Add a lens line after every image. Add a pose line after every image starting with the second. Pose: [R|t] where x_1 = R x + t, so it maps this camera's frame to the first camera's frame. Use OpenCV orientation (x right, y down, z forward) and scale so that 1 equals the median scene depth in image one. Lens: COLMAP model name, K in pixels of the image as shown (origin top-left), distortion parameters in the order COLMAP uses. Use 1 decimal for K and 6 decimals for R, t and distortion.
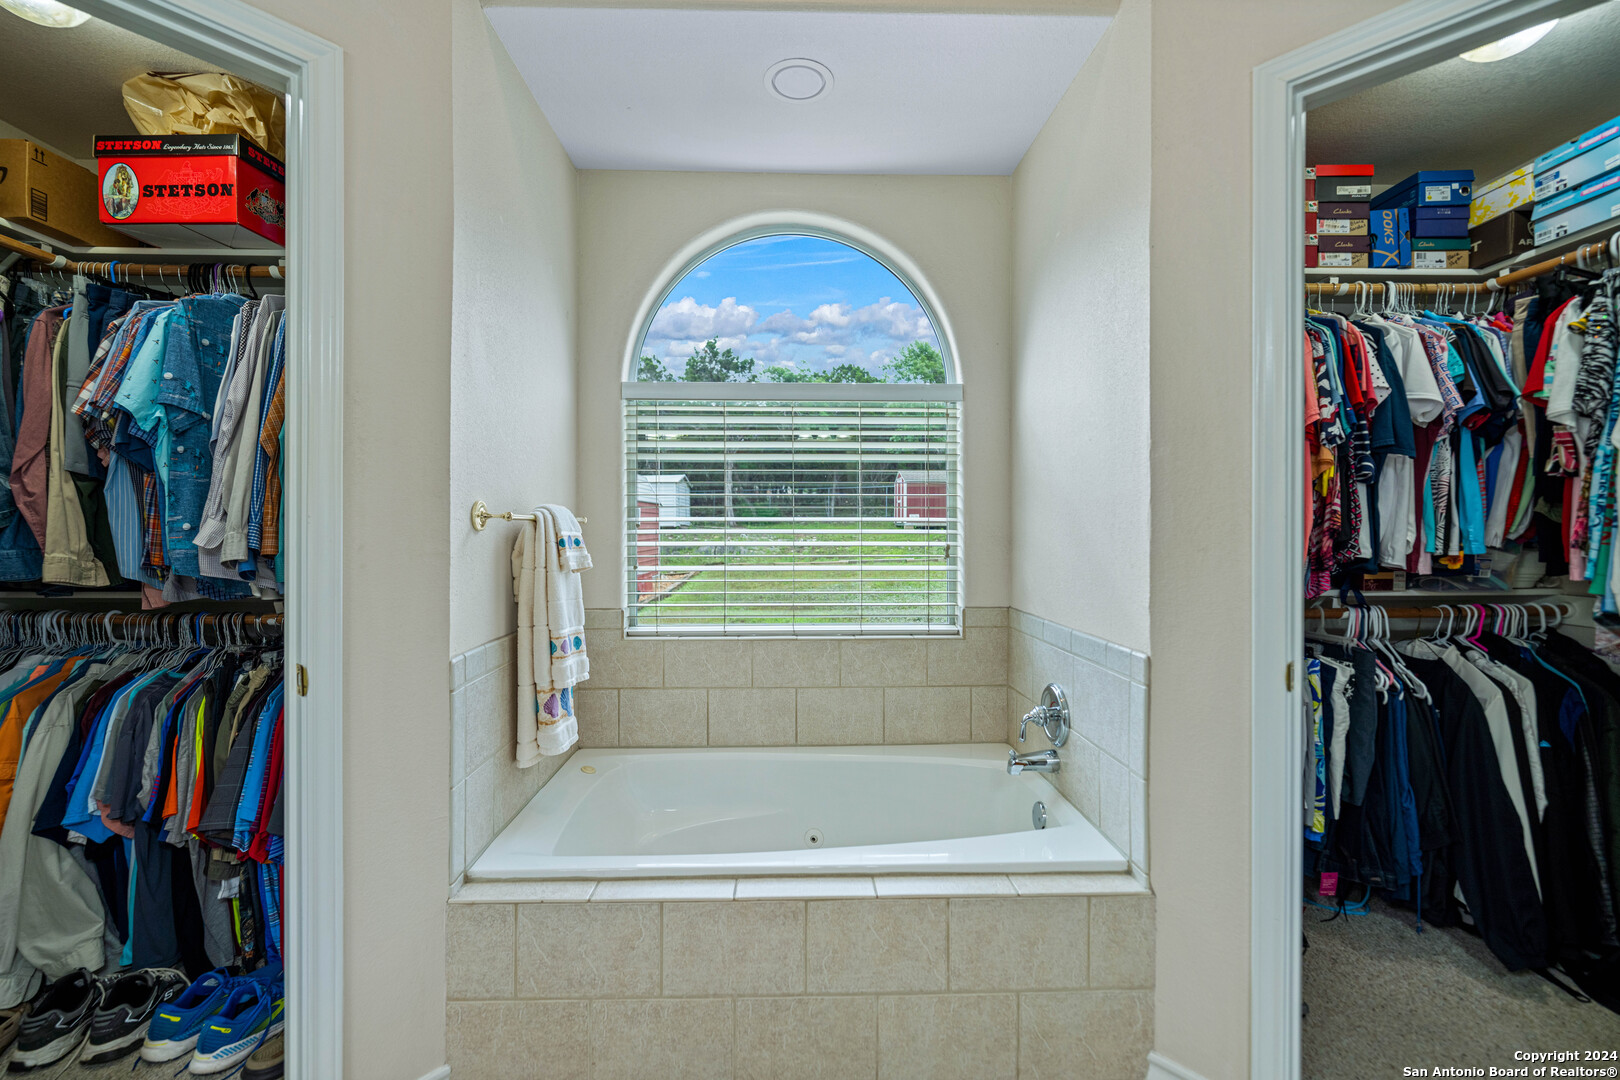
lens RADIAL K [[671.0, 0, 808.9], [0, 671.0, 534.4], [0, 0, 1]] dist [-0.001641, -0.000121]
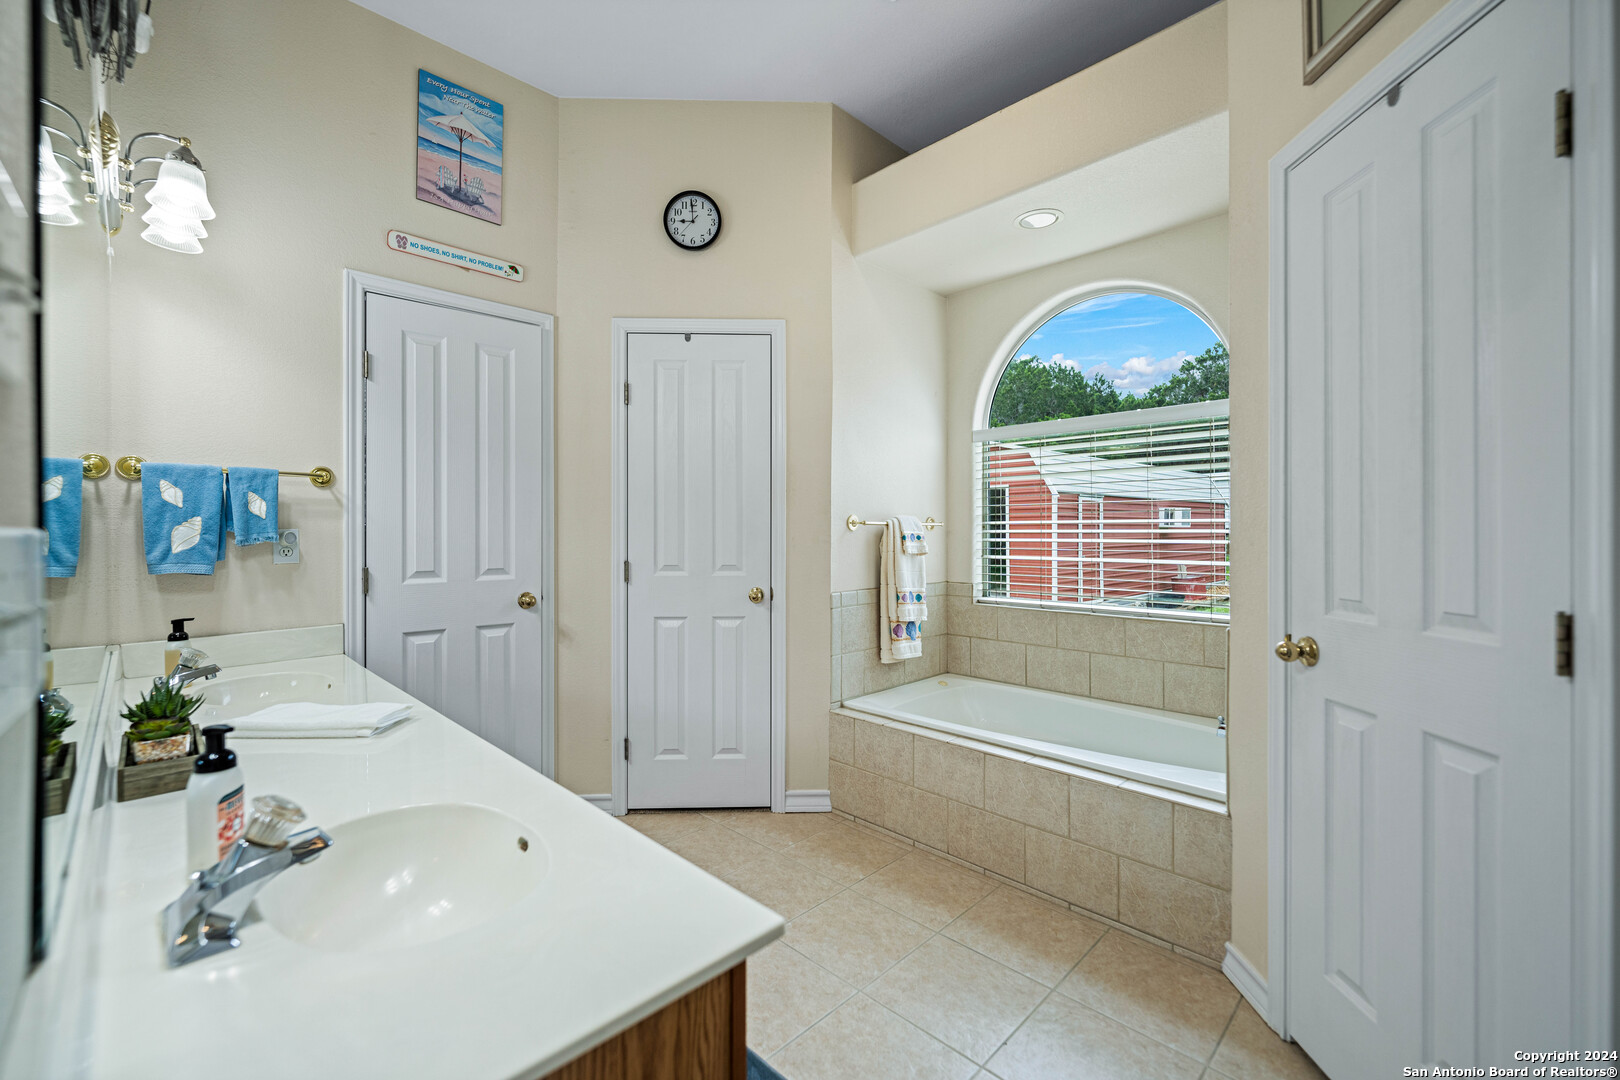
lens RADIAL K [[662.2, 0, 814.2], [0, 662.2, 532.5], [0, 0, 1]] dist [-0.001056, -0.000097]
pose [[0.691767, 0.000594, -0.722121, 0.854271], [-0.003685, 0.999990, -0.002708, 0.006158], [0.722112, 0.004535, 0.691762, -0.422608]]
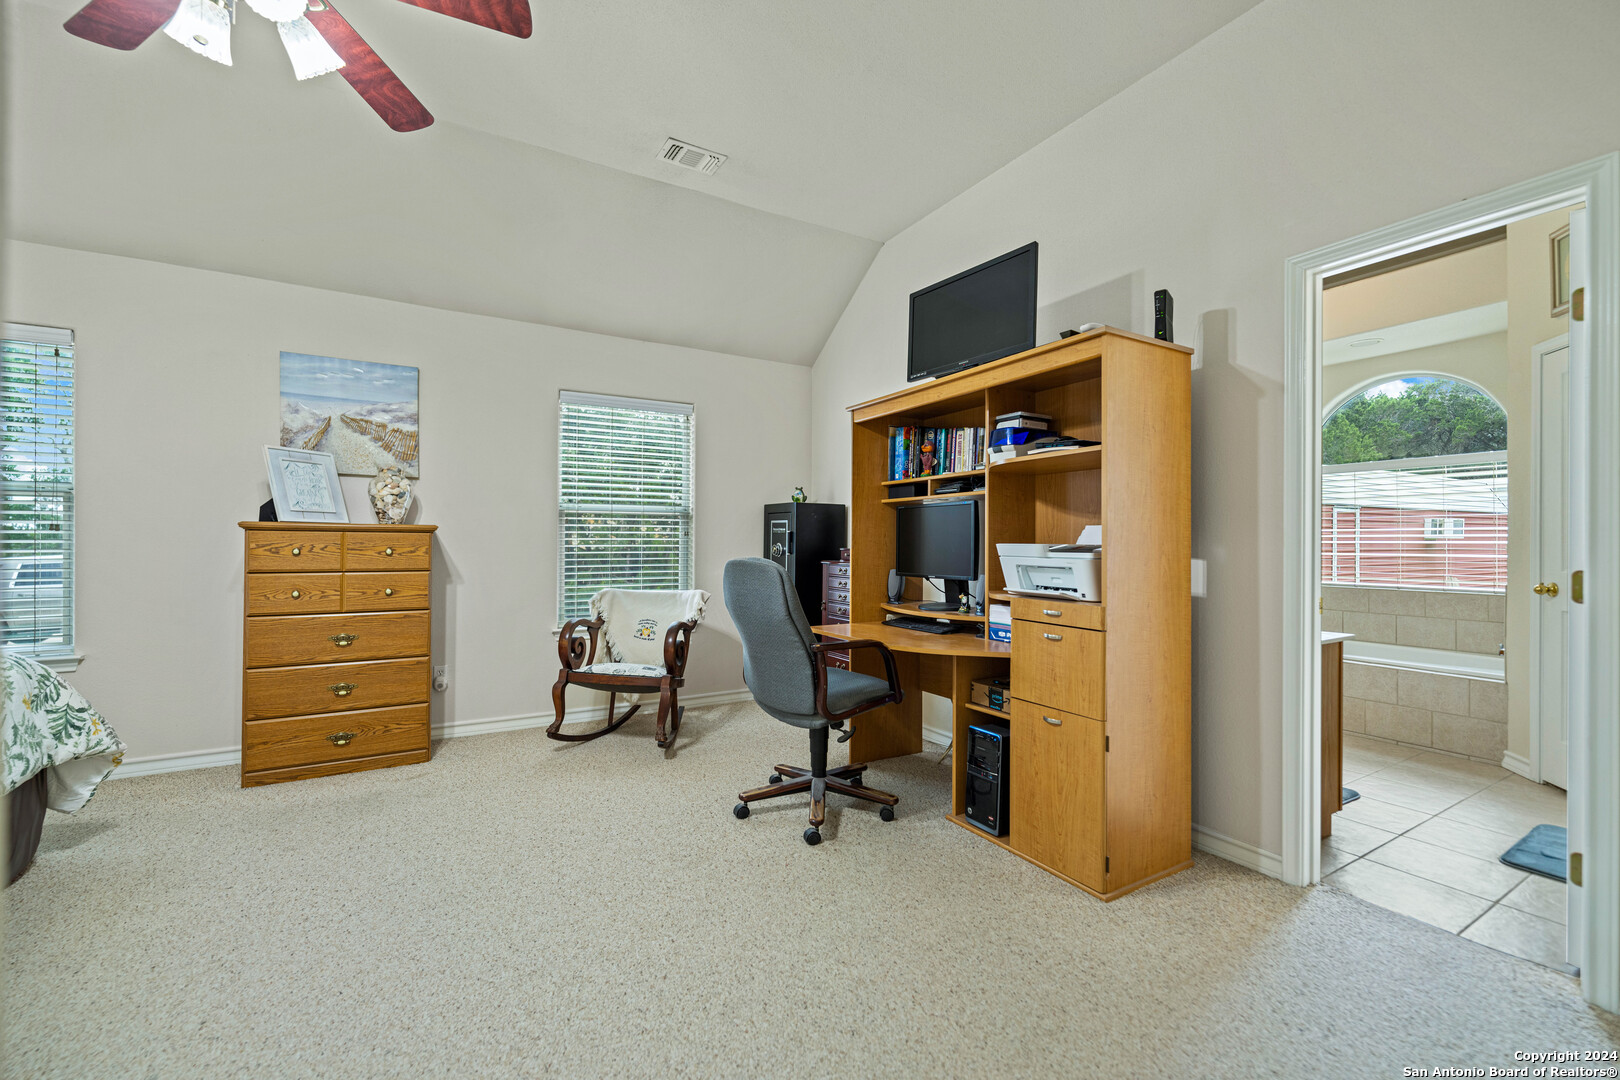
lens RADIAL K [[665.7, 0, 810.2], [0, 665.7, 547.3], [0, 0, 1]] dist [-0.000858, -0.000192]
pose [[0.487738, 0.004094, -0.872980, 1.355224], [-0.005585, 0.999983, 0.001569, 0.057483], [0.872972, 0.004110, 0.487753, -2.330300]]
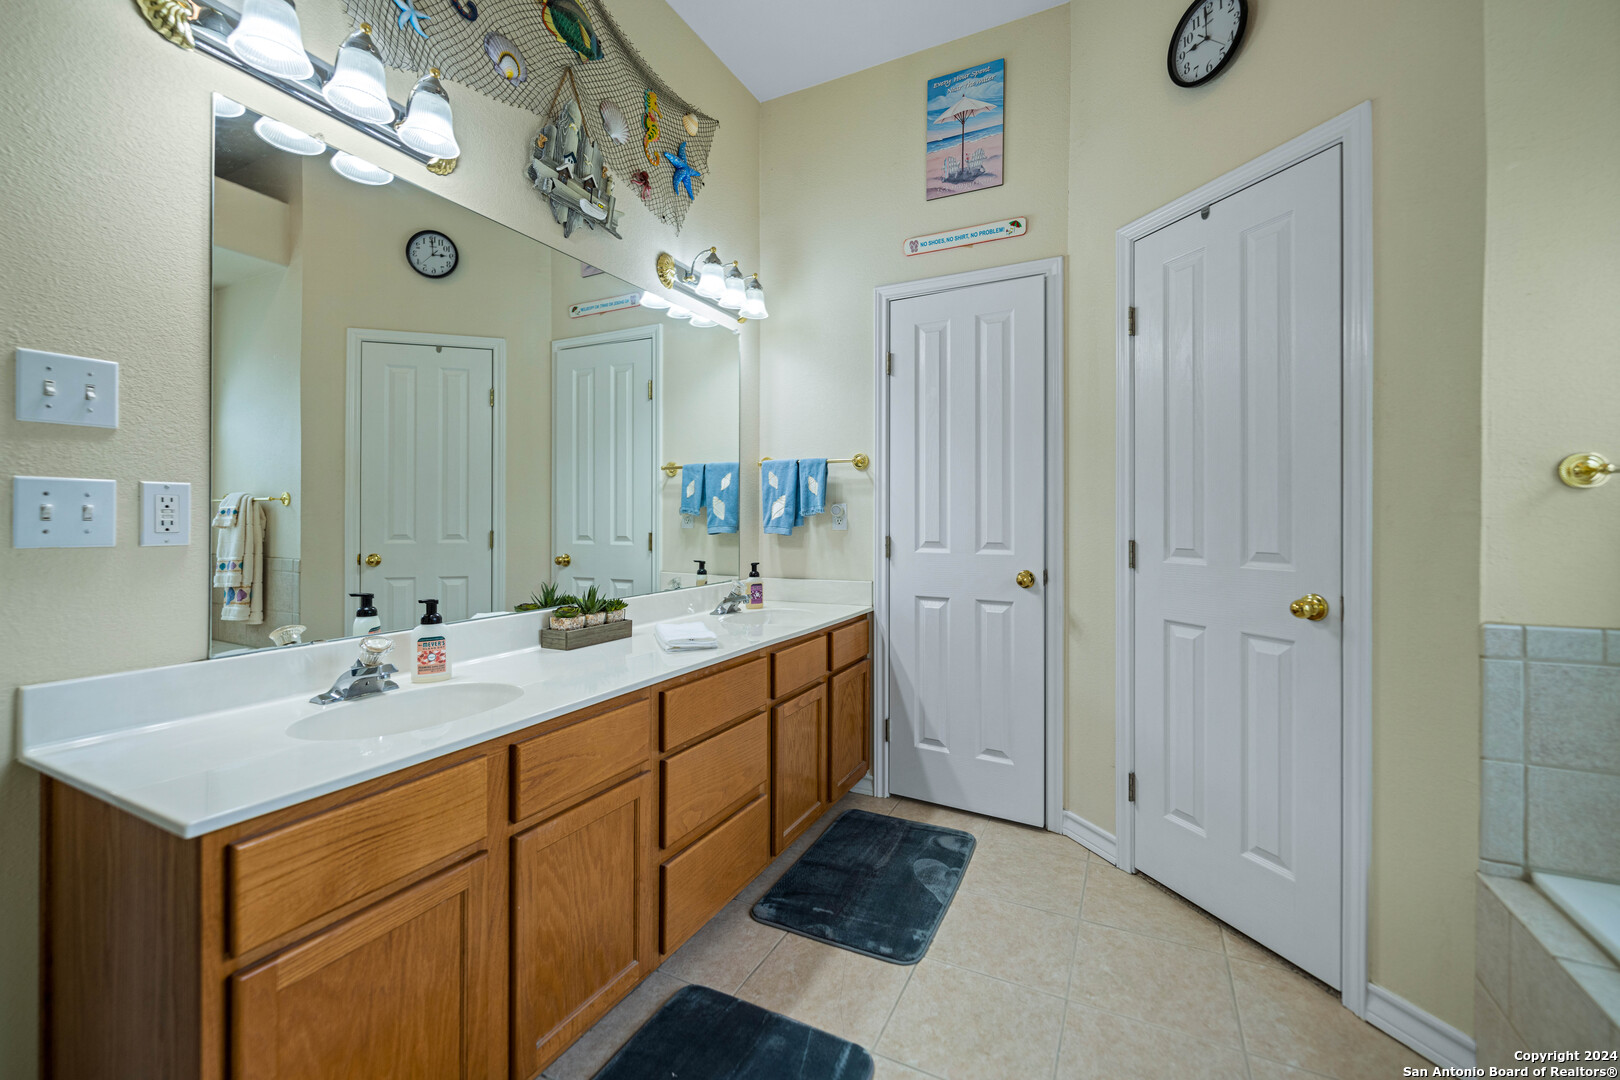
lens RADIAL K [[666.0, 0, 810.1], [0, 666.0, 516.2], [0, 0, 1]] dist [0.001154, -0.000501]
pose [[-0.466791, -0.005805, -0.884348, 0.729537], [-0.008180, 0.999964, -0.002247, 0.040458], [0.884330, 0.006185, -0.466822, 0.566088]]
